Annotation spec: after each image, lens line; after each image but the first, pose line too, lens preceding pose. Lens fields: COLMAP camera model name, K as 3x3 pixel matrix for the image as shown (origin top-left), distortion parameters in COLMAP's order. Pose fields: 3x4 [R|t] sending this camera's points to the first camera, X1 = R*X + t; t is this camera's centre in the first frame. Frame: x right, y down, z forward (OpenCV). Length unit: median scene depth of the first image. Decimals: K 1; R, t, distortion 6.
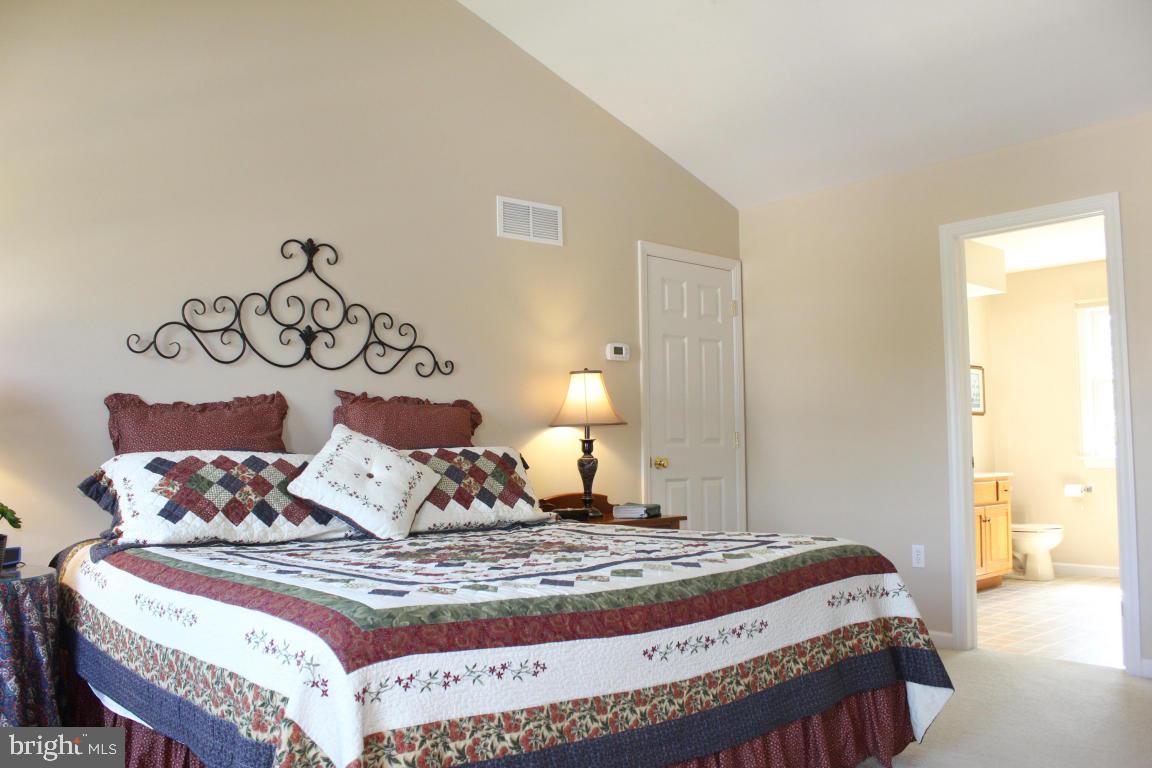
lens RADIAL K [[957.9, 0, 558.6], [0, 957.9, 396.4], [0, 0, 1]] dist [-0.172172, 0.160780]
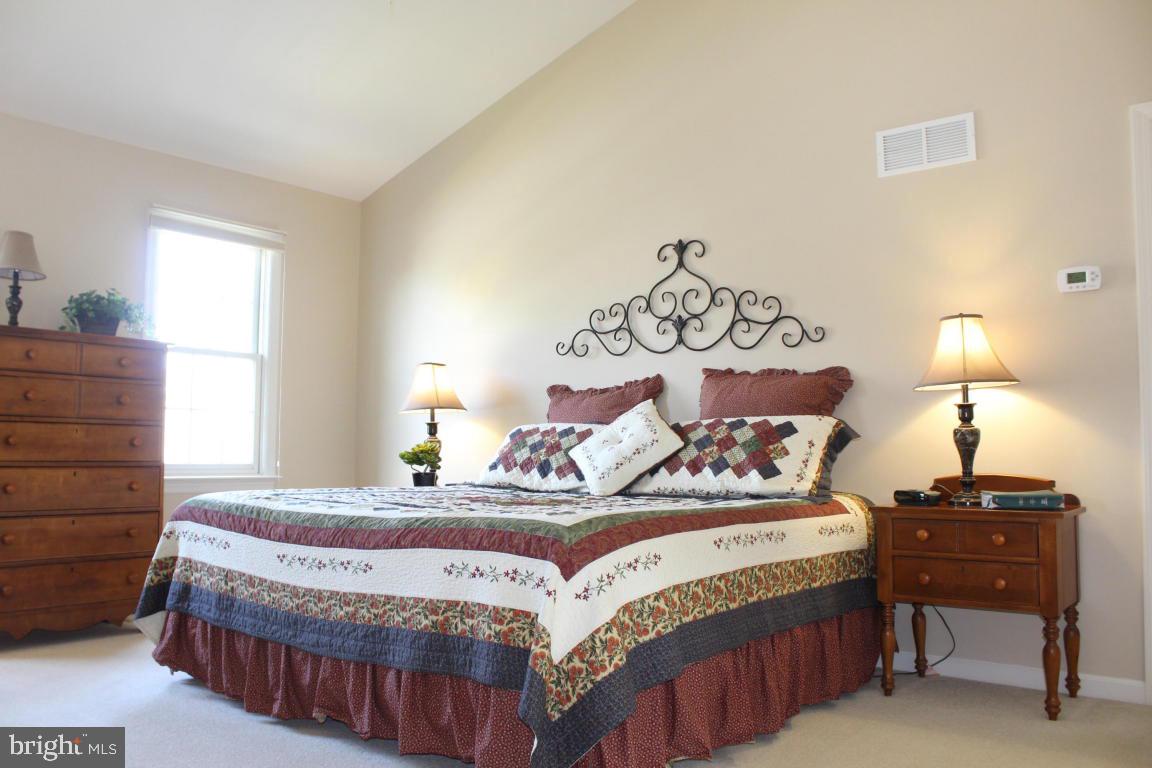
lens RADIAL K [[957.9, 0, 558.6], [0, 957.9, 396.4], [0, 0, 1]] dist [-0.172172, 0.160780]
pose [[0.188150, -0.043178, -0.981191, 0.845573], [0.051545, 0.998090, -0.034038, 0.056321], [0.980787, -0.044172, 0.190017, 0.629770]]
